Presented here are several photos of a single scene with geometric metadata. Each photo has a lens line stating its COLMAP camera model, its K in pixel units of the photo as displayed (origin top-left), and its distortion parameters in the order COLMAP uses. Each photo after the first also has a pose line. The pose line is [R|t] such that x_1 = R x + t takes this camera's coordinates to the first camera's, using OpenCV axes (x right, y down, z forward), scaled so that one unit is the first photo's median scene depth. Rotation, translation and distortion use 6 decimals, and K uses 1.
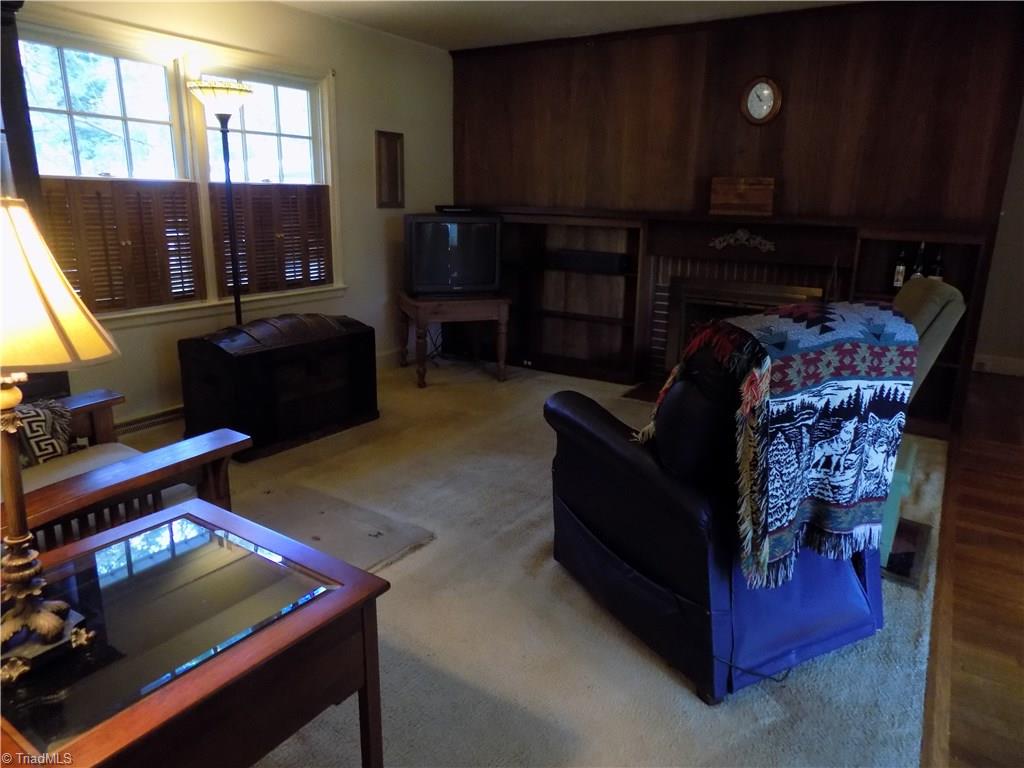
lens RADIAL K [[693.0, 0, 510.6], [0, 693.0, 381.1], [0, 0, 1]] dist [-0.071398, 0.059421]
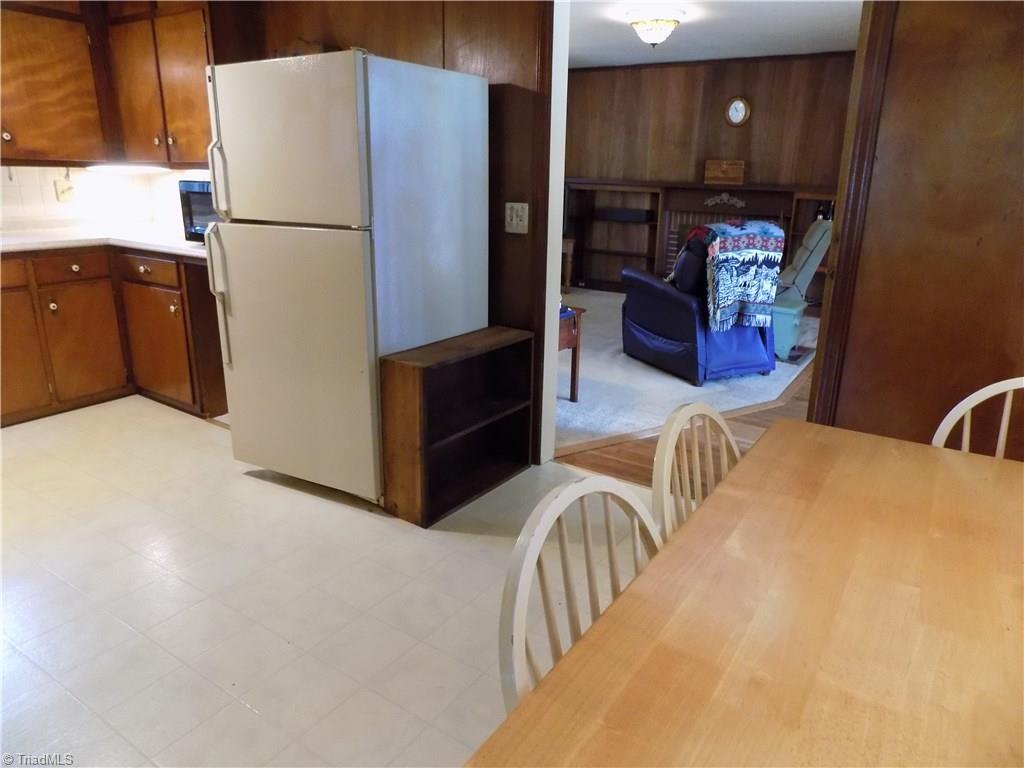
lens RADIAL K [[693.0, 0, 513.0], [0, 693.0, 384.4], [0, 0, 1]] dist [-0.071398, 0.059421]
pose [[0.999999, 0.000679, -0.001498, -0.148241], [-0.000609, 0.998934, 0.046148, 0.146395], [0.001528, -0.046147, 0.998933, -0.599625]]
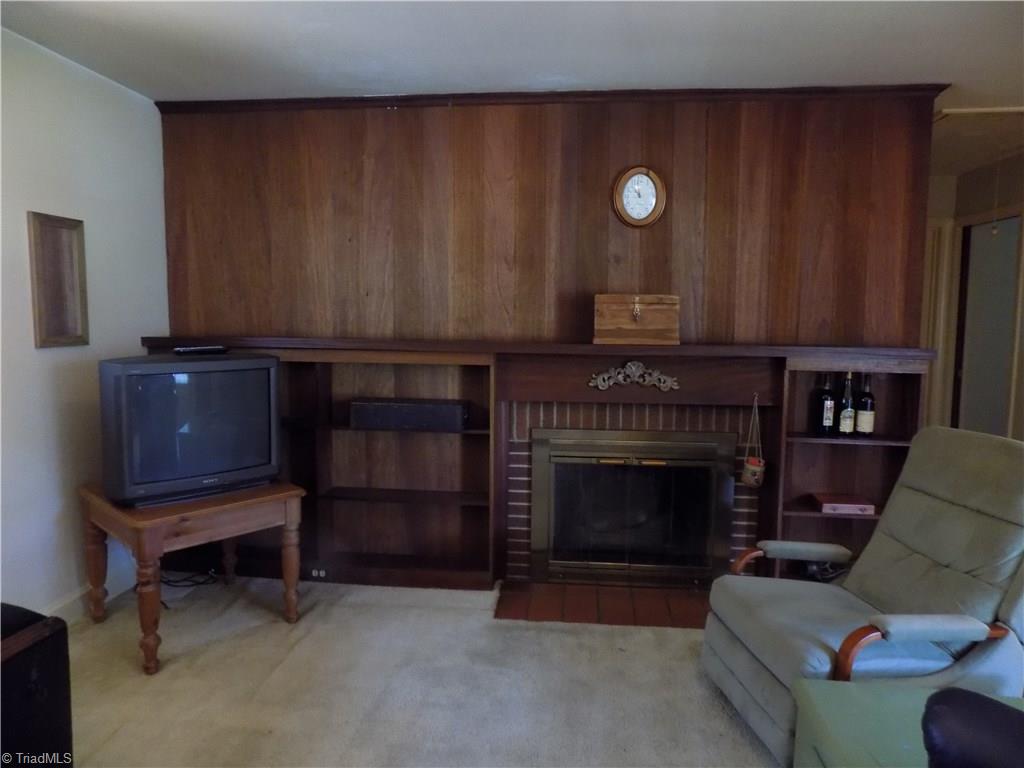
lens RADIAL K [[693.0, 0, 519.8], [0, 693.0, 380.6], [0, 0, 1]] dist [-0.071398, 0.059421]
pose [[0.885476, -0.055835, 0.461318, -0.116565], [0.125479, 0.984606, -0.121680, -0.126303], [-0.447422, 0.165630, 0.878852, 0.401316]]
